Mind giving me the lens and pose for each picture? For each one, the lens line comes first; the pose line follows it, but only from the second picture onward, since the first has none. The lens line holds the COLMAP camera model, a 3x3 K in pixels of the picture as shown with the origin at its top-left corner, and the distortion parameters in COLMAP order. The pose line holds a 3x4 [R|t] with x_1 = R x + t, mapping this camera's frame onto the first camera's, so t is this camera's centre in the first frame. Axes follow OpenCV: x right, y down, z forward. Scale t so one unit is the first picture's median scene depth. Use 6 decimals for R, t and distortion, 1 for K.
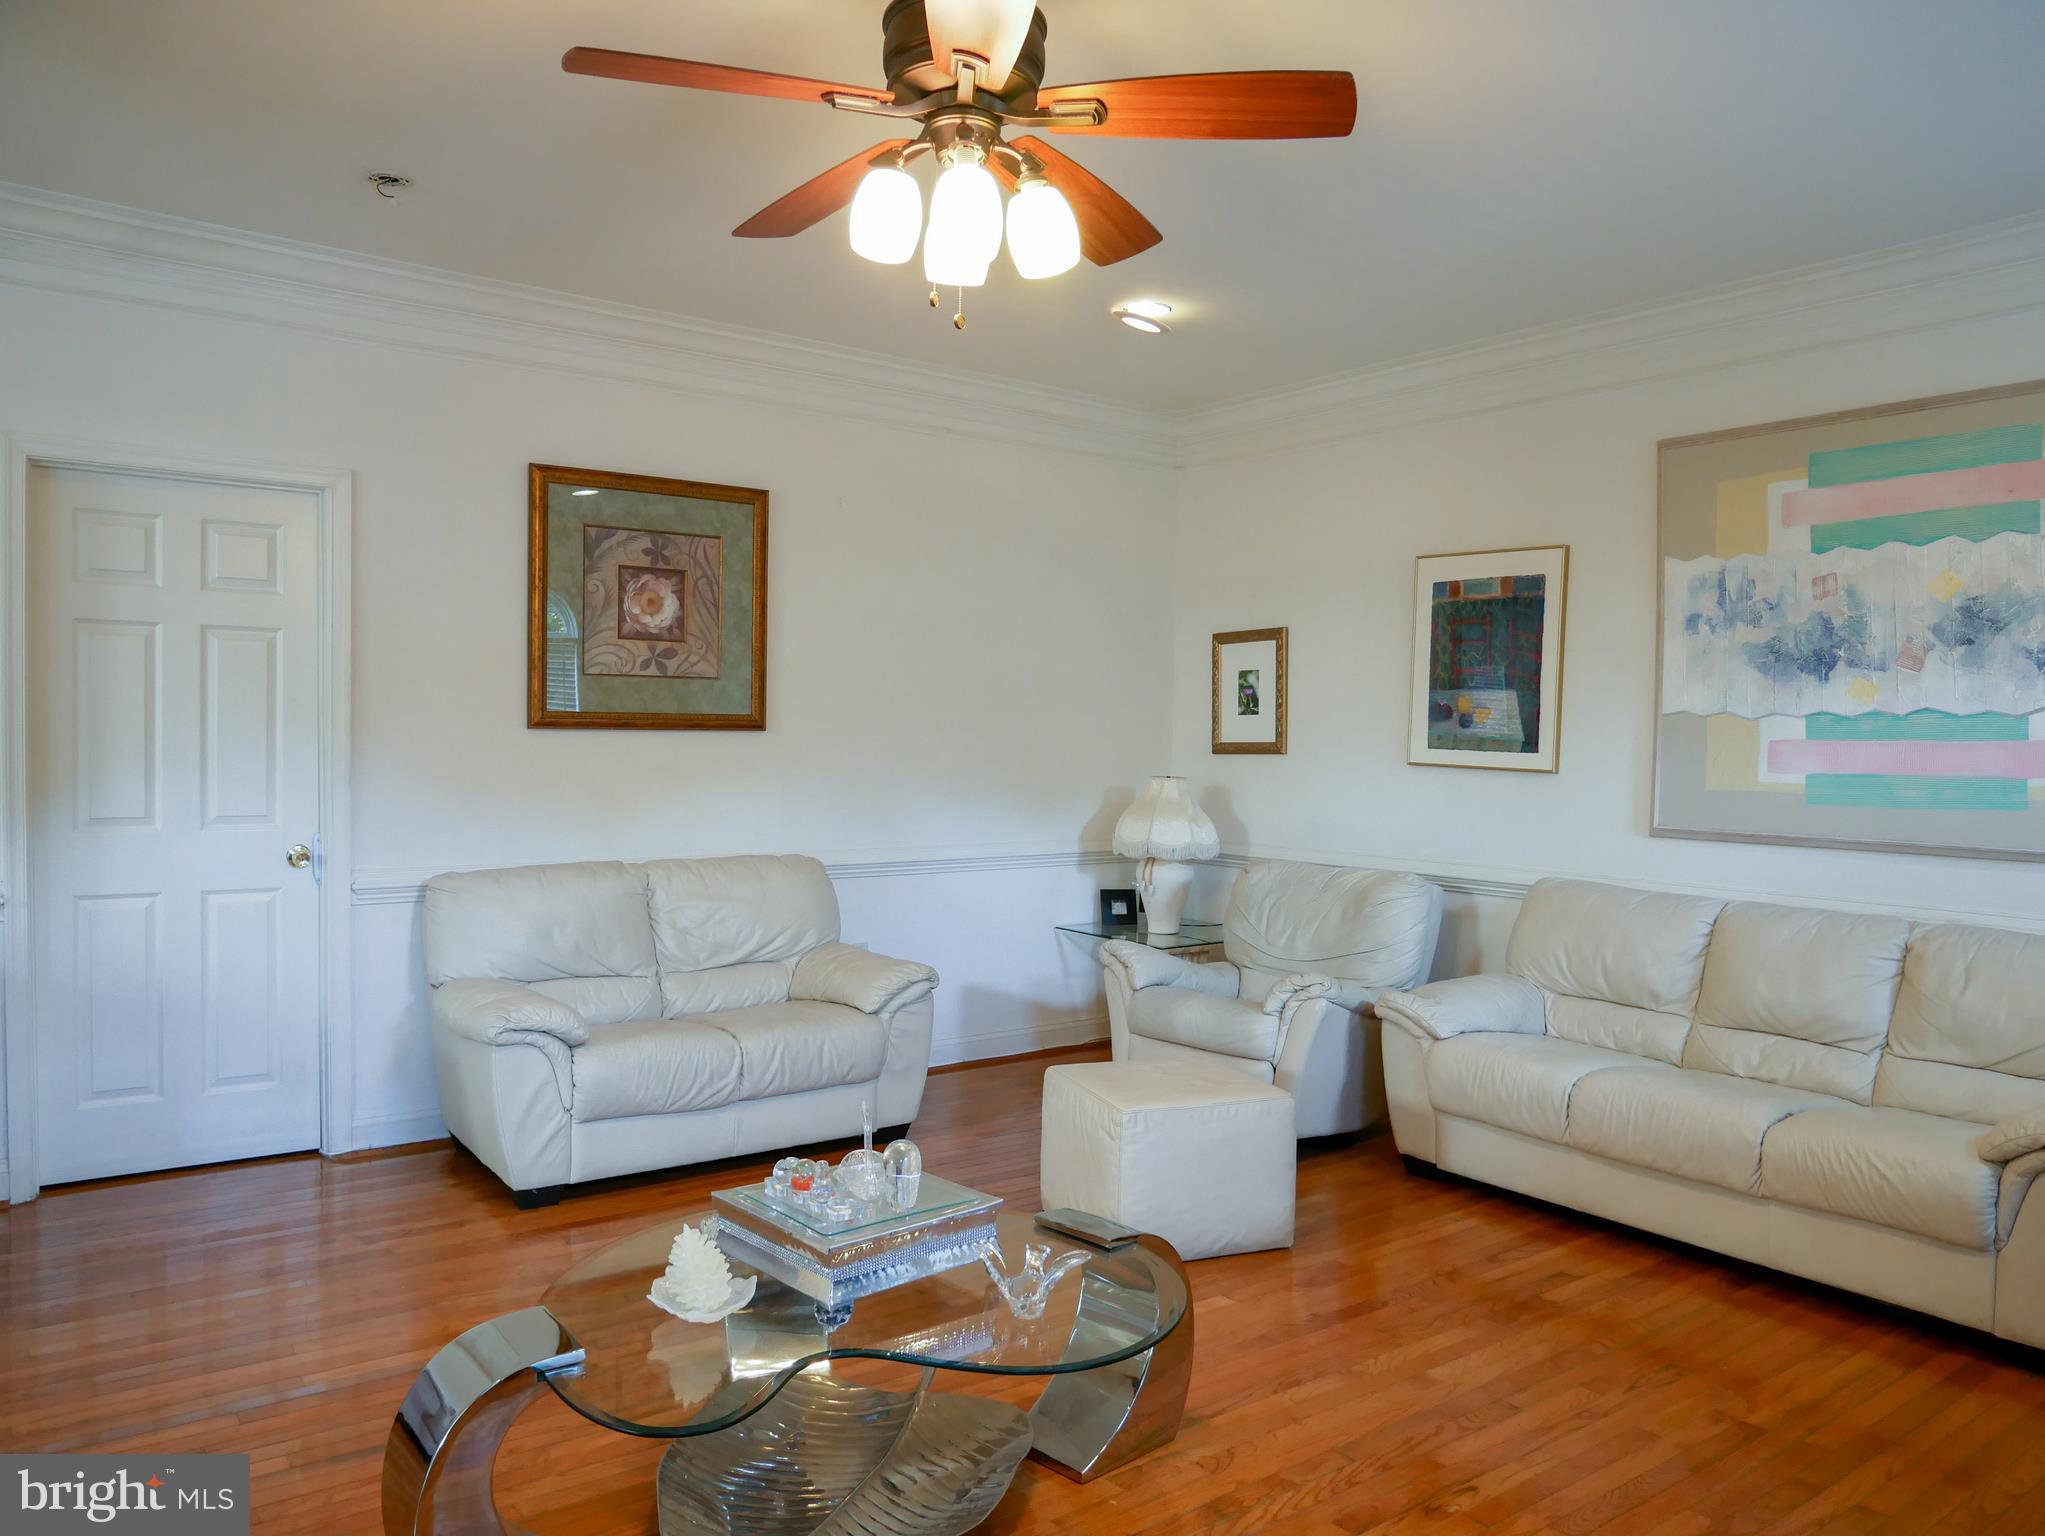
lens RADIAL K [[1470.3, 0, 1028.3], [0, 1470.3, 764.9], [0, 0, 1]] dist [-0.039181, 0.007925]
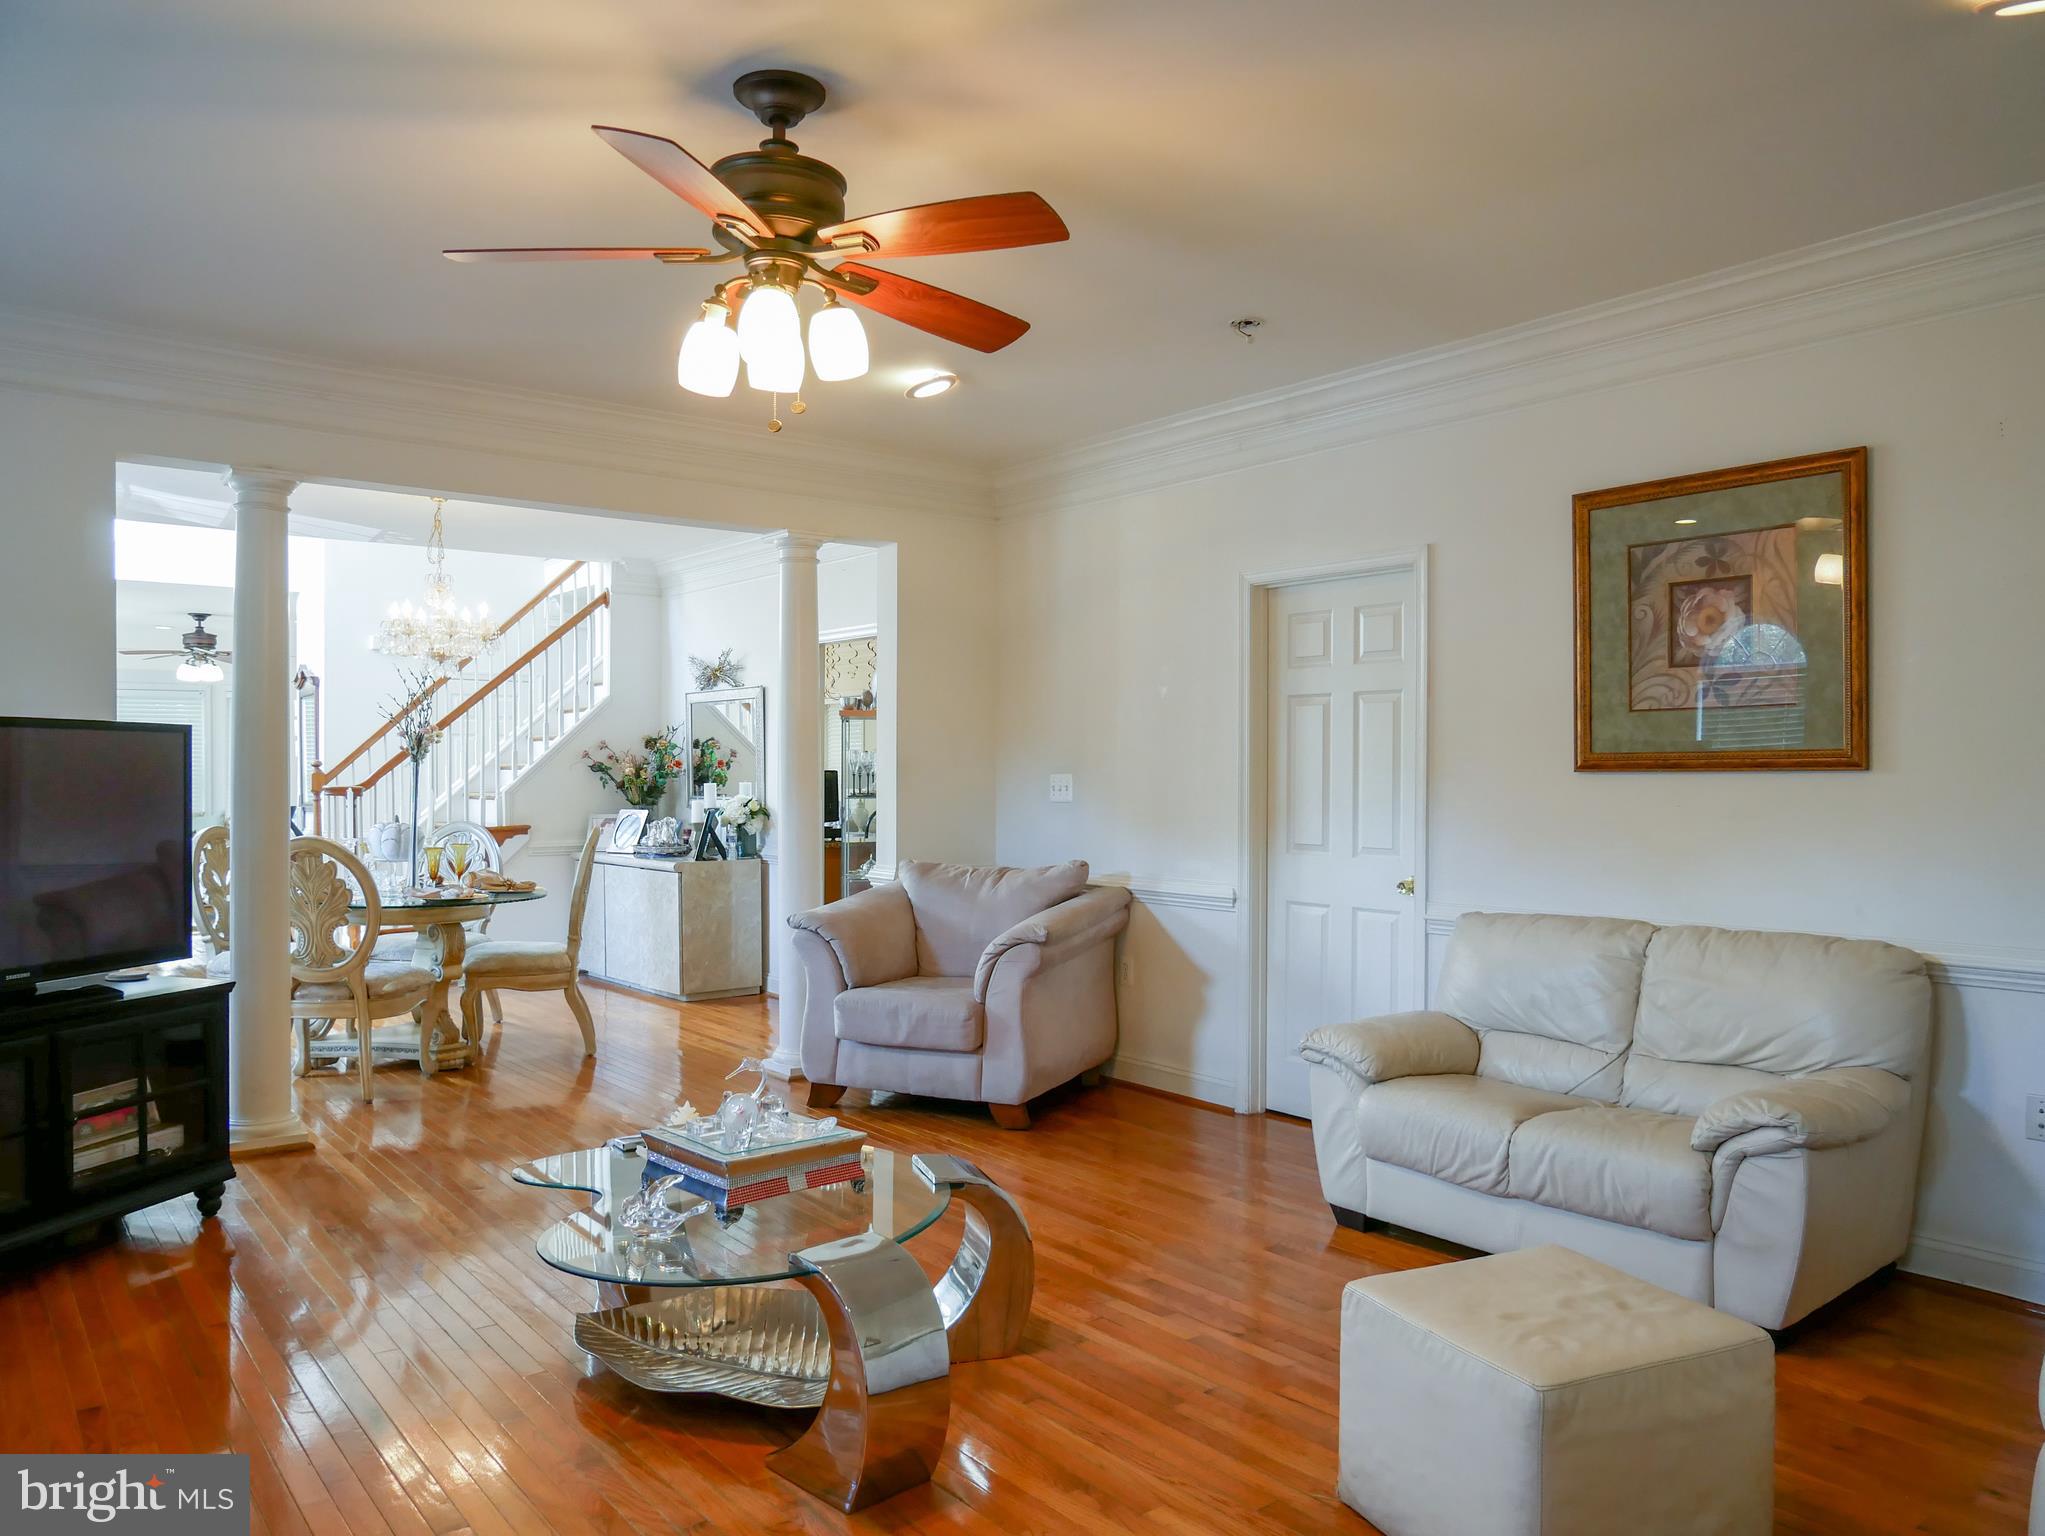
lens RADIAL K [[1470.3, 0, 1026.7], [0, 1470.3, 769.9], [0, 0, 1]] dist [-0.039181, 0.007925]
pose [[0.008205, -0.015204, -0.999851, 0.589960], [-0.016576, 0.999745, -0.015339, -0.005581], [0.999829, 0.016699, 0.007951, 0.615639]]
